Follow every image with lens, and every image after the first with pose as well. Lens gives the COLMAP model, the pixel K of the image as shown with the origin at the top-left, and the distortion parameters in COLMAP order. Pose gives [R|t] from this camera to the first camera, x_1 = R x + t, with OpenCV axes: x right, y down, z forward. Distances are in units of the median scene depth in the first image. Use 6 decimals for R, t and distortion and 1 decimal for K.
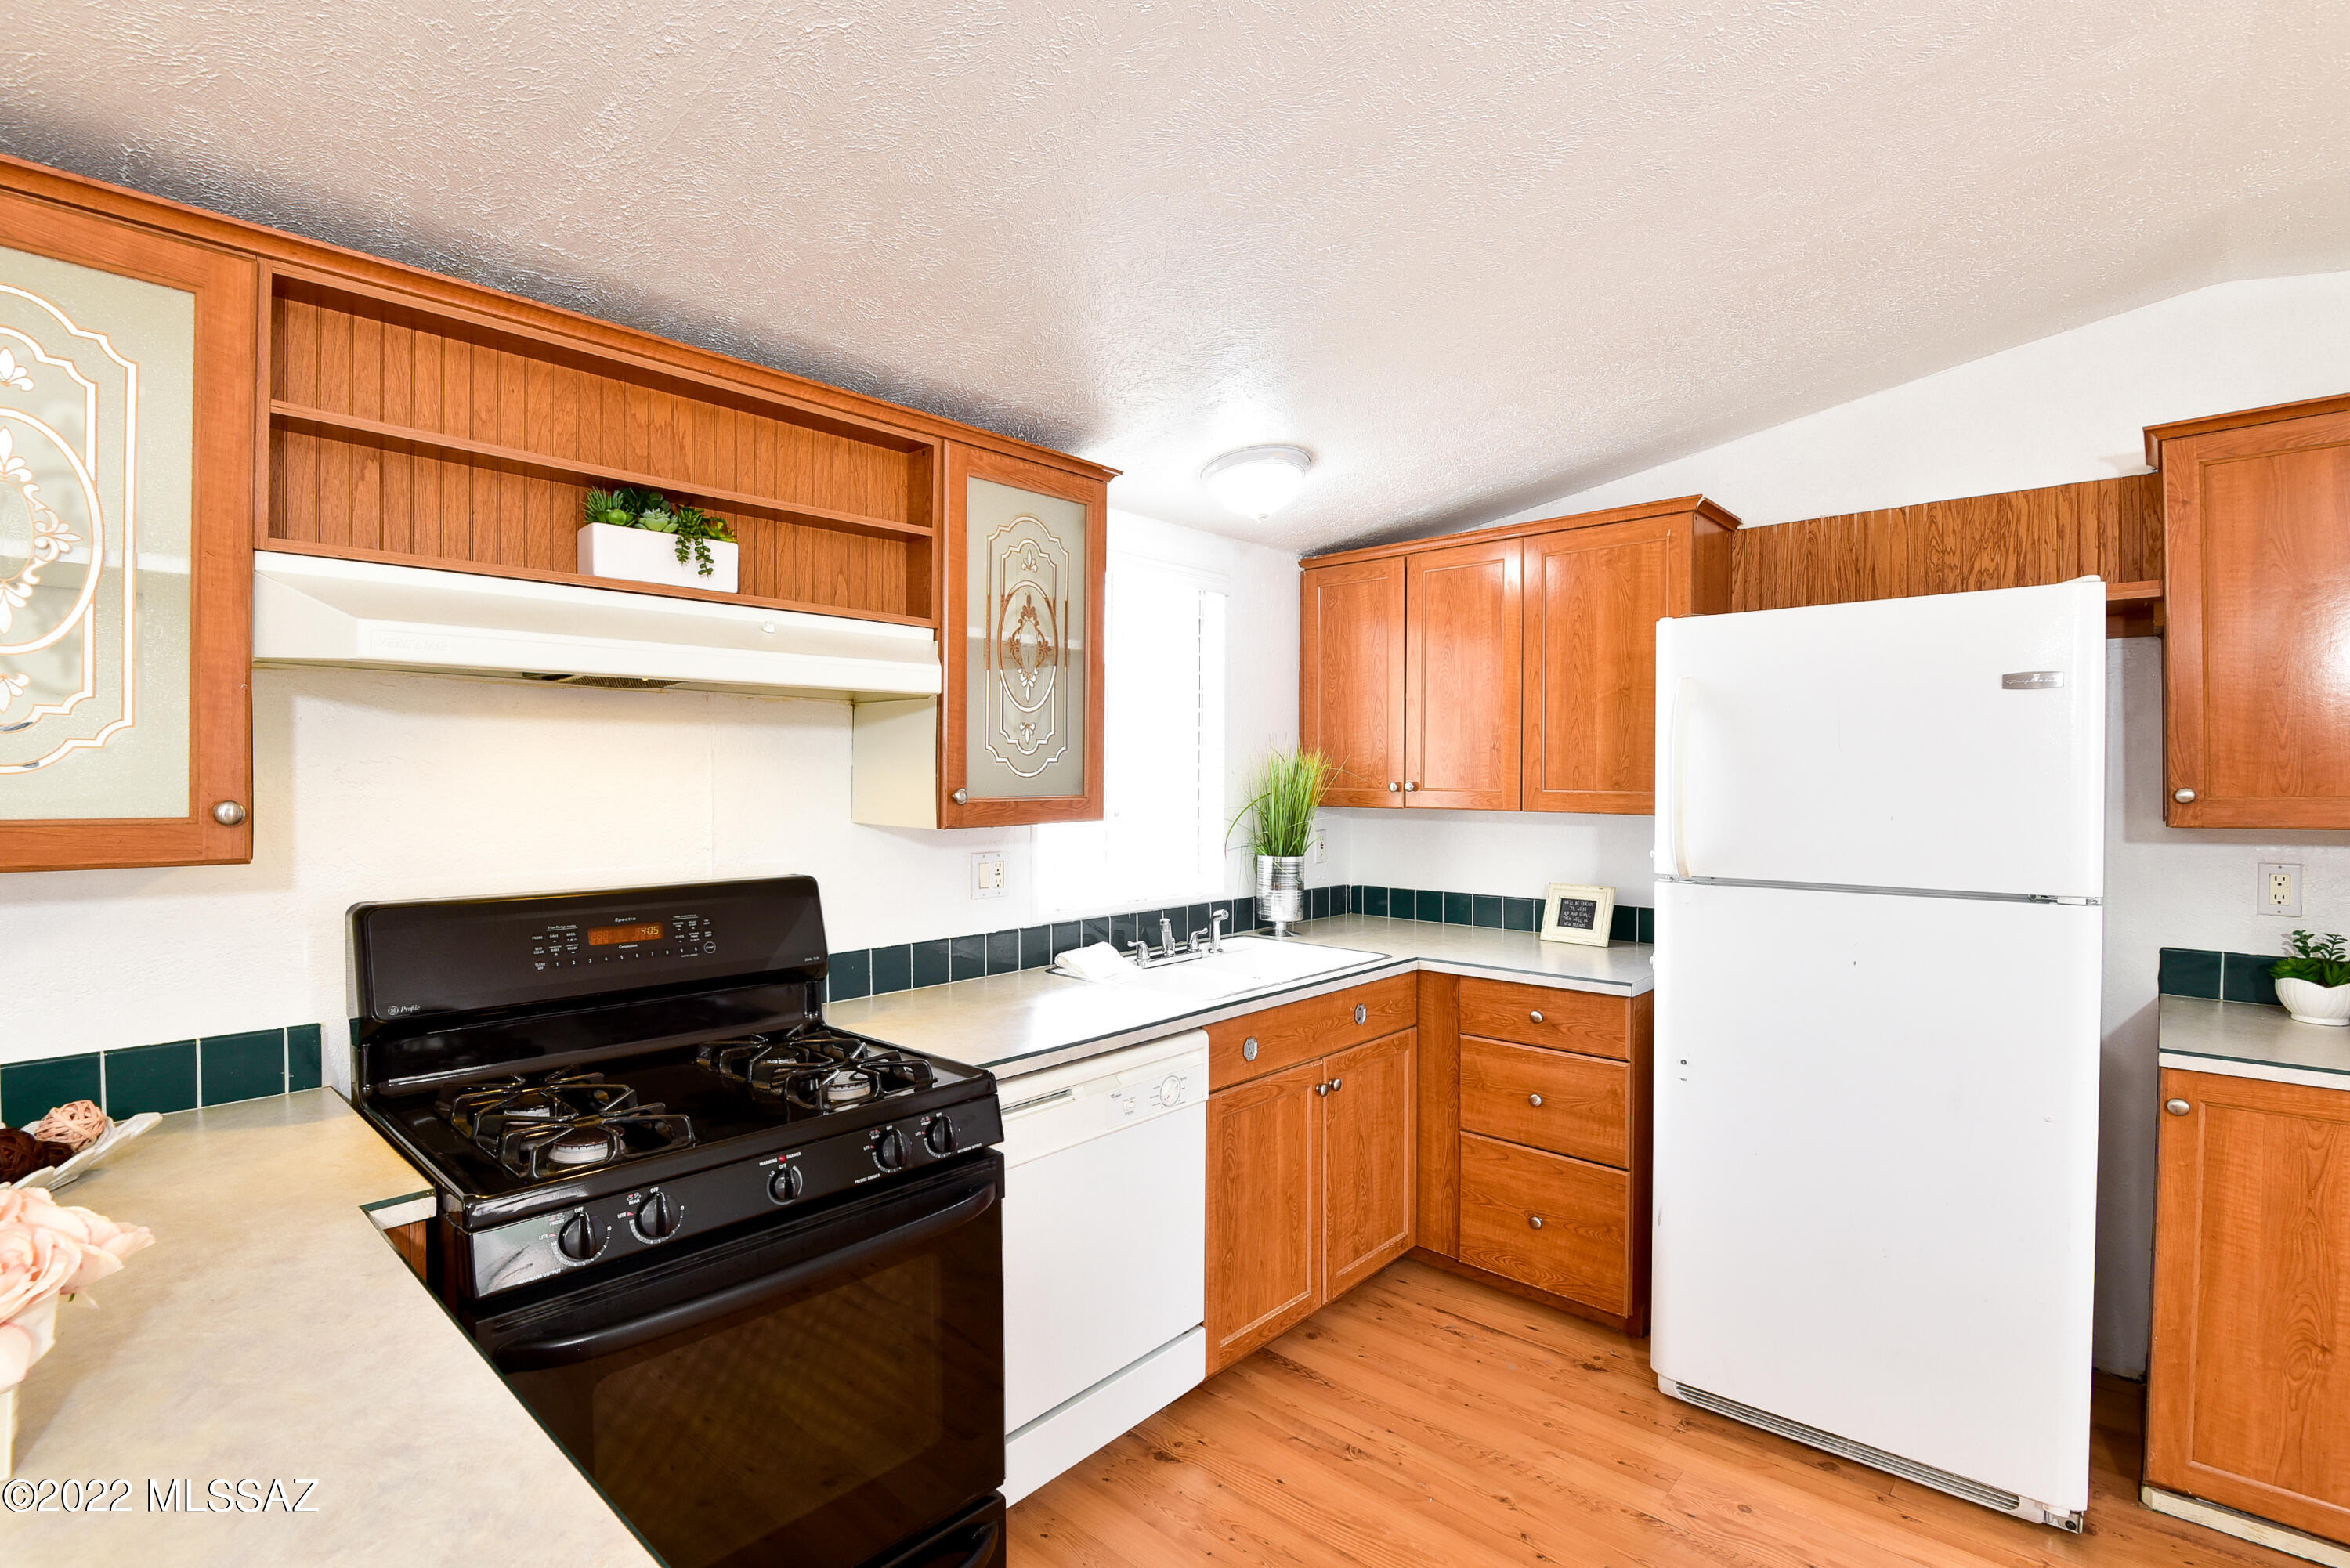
lens RADIAL K [[1083.7, 0, 1174.4], [0, 1083.7, 789.2], [0, 0, 1]] dist [-0.011609, -0.007440]
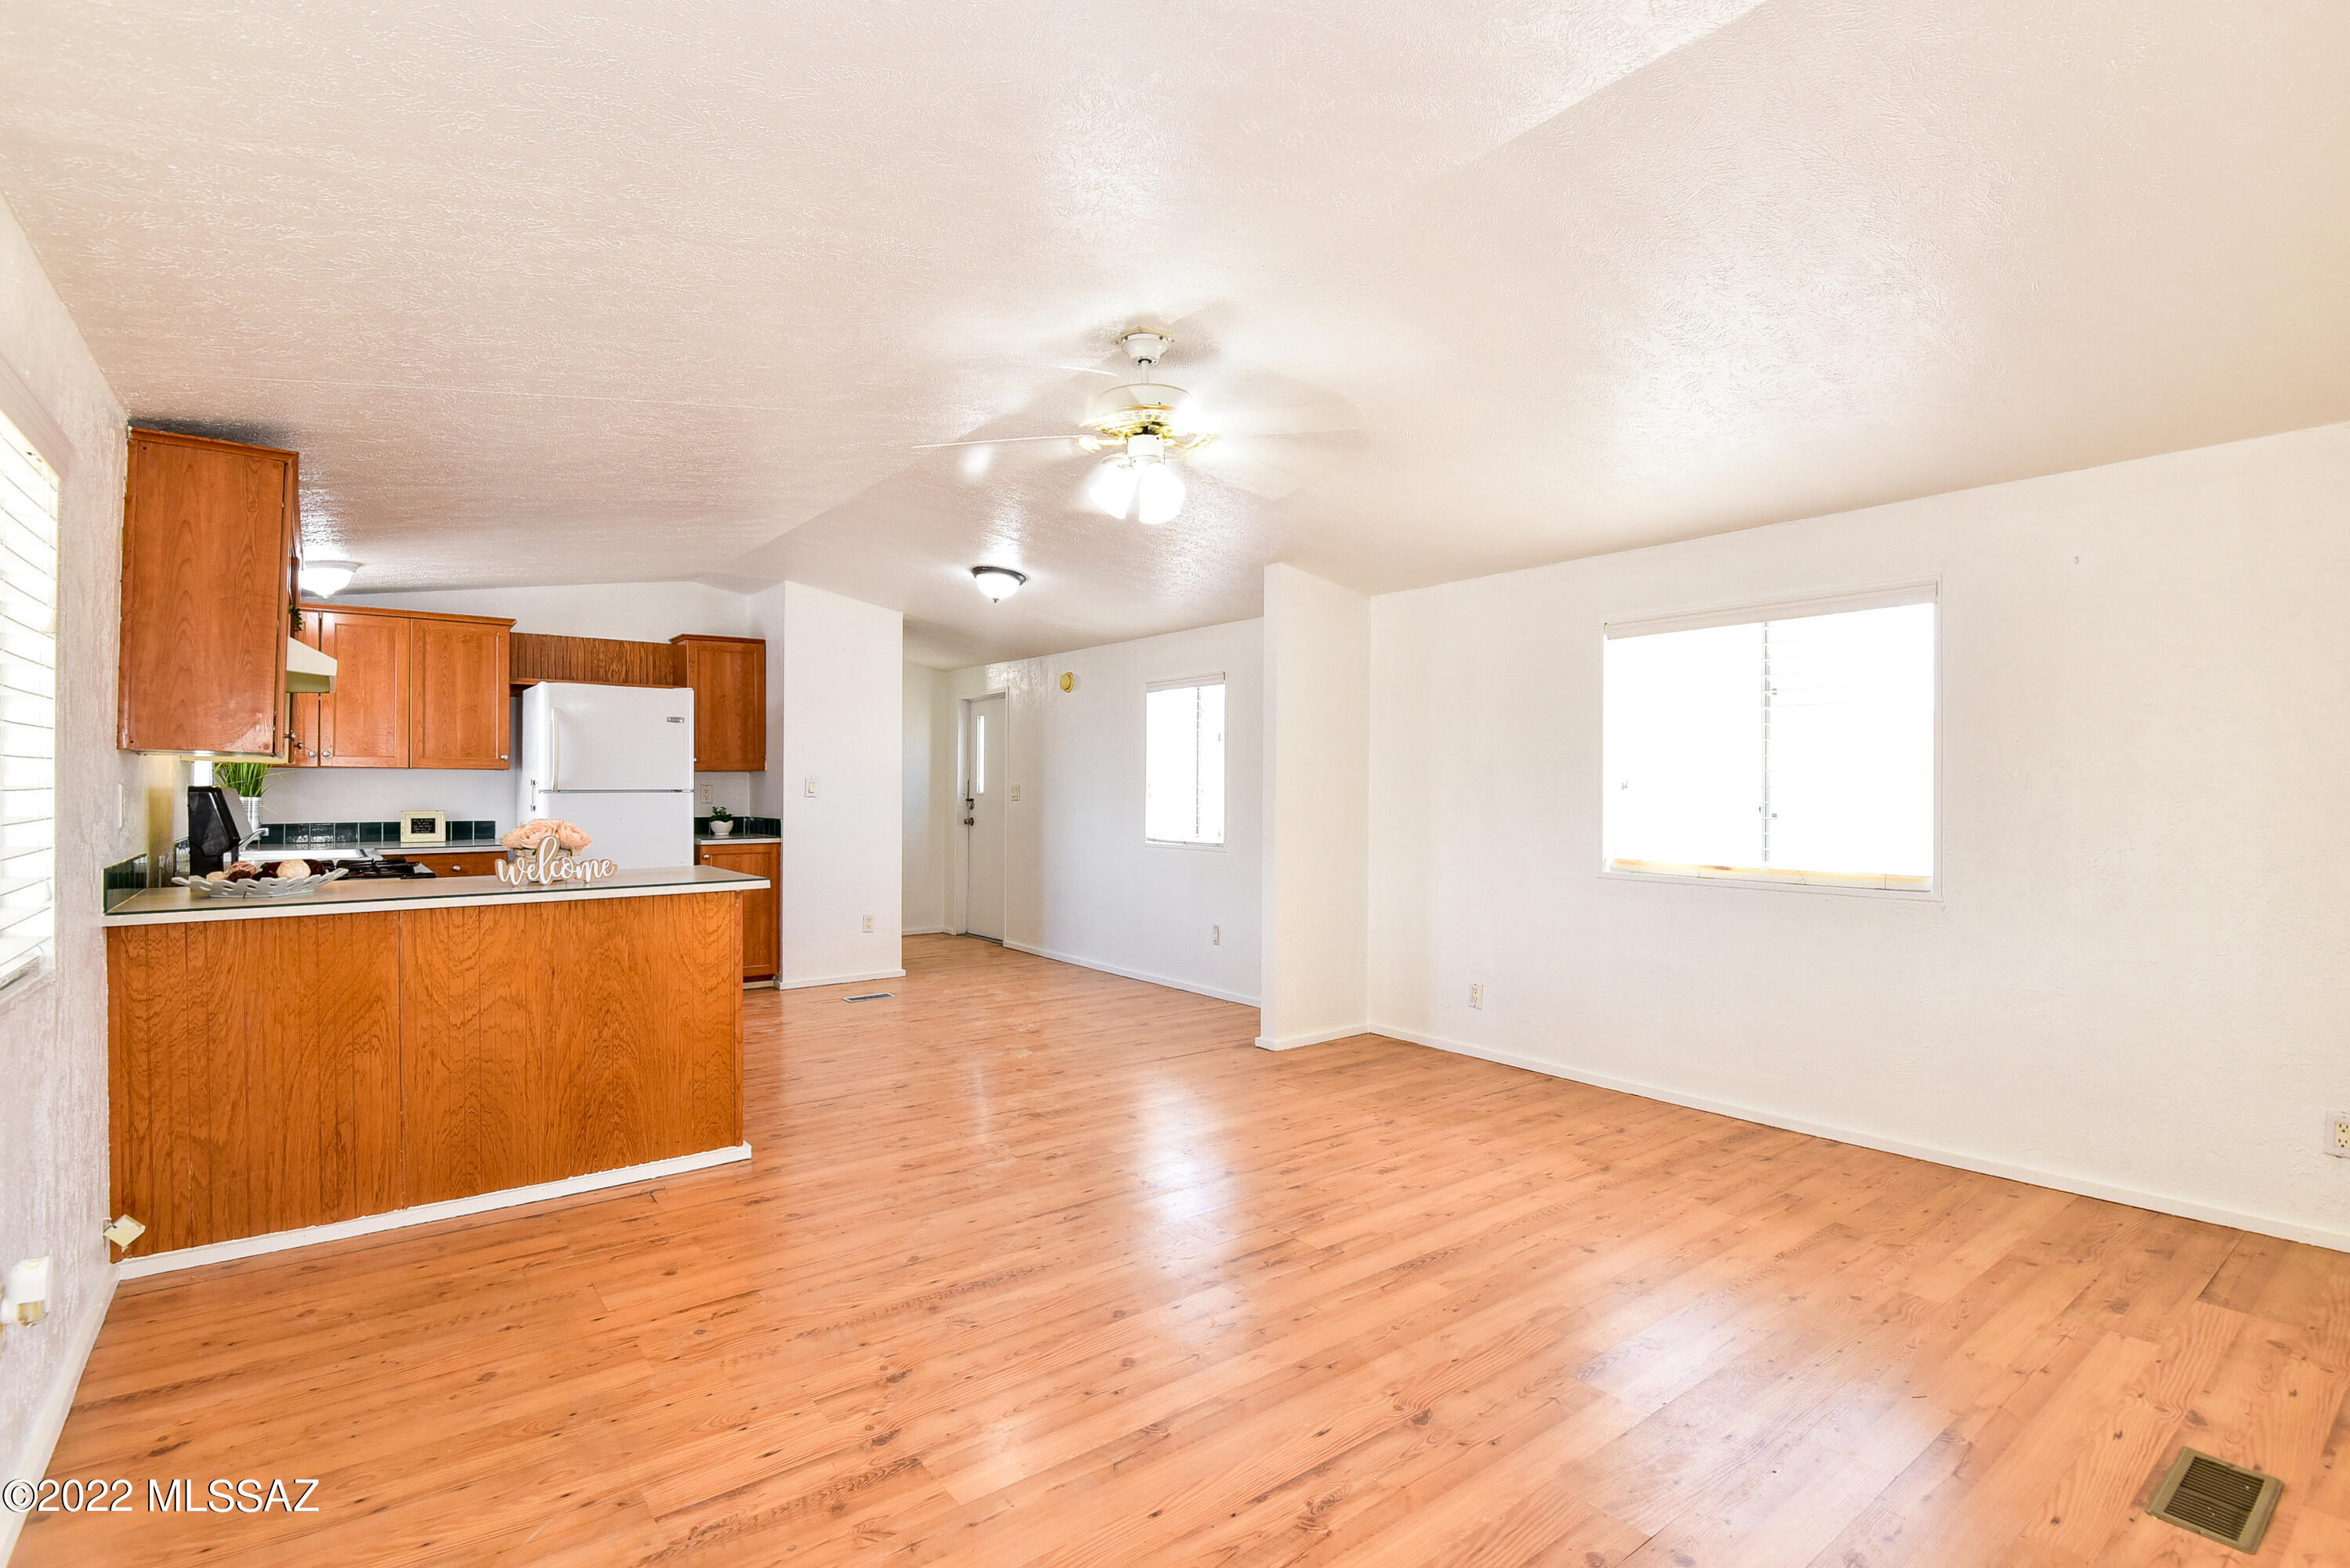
lens RADIAL K [[1100.2, 0, 1166.1], [0, 1100.2, 785.2], [0, 0, 1]] dist [-0.021300, -0.004546]
pose [[0.175404, 0.001352, 0.984496, -1.601804], [0.011935, 0.999923, -0.003500, 0.089393], [-0.984424, 0.012364, 0.175374, -0.730047]]
